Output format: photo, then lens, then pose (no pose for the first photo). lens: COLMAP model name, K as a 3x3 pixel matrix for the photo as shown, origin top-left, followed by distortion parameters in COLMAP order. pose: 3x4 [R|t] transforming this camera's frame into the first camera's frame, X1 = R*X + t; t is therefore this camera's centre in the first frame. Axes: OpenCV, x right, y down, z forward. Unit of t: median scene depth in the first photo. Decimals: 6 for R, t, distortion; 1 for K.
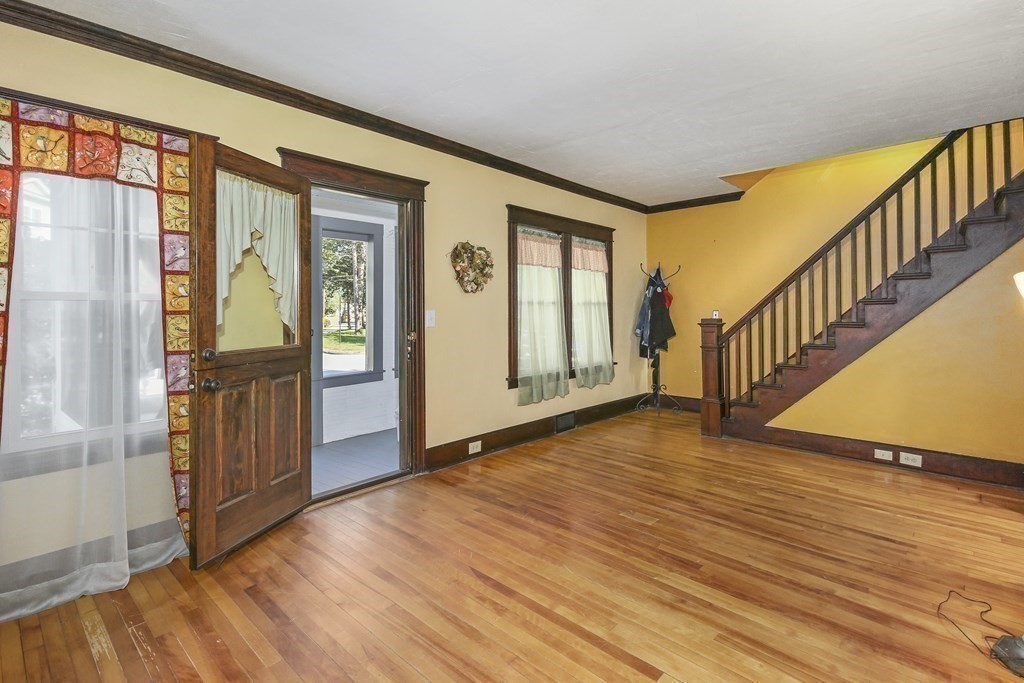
lens RADIAL K [[483.1, 0, 488.0], [0, 483.1, 307.0], [0, 0, 1]] dist [0.012764, -0.002504]
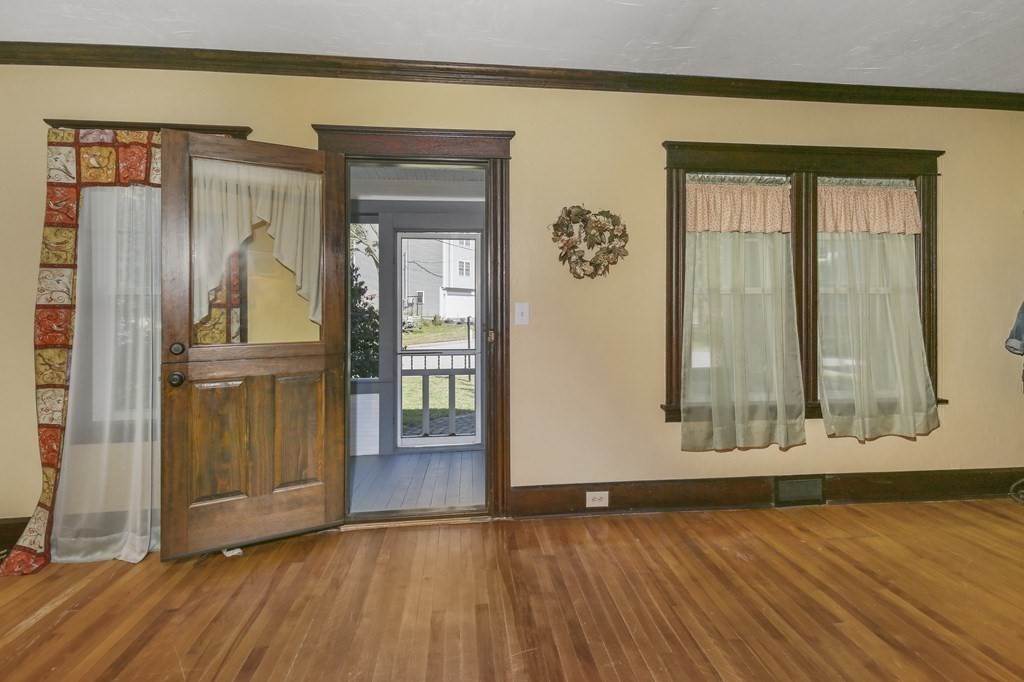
lens RADIAL K [[483.1, 0, 527.3], [0, 483.1, 292.0], [0, 0, 1]] dist [0.012764, -0.002504]
pose [[0.778368, -0.004953, -0.627789, 0.345073], [0.004106, 0.999988, -0.002798, -0.006942], [0.627795, -0.000400, 0.778379, 0.406149]]
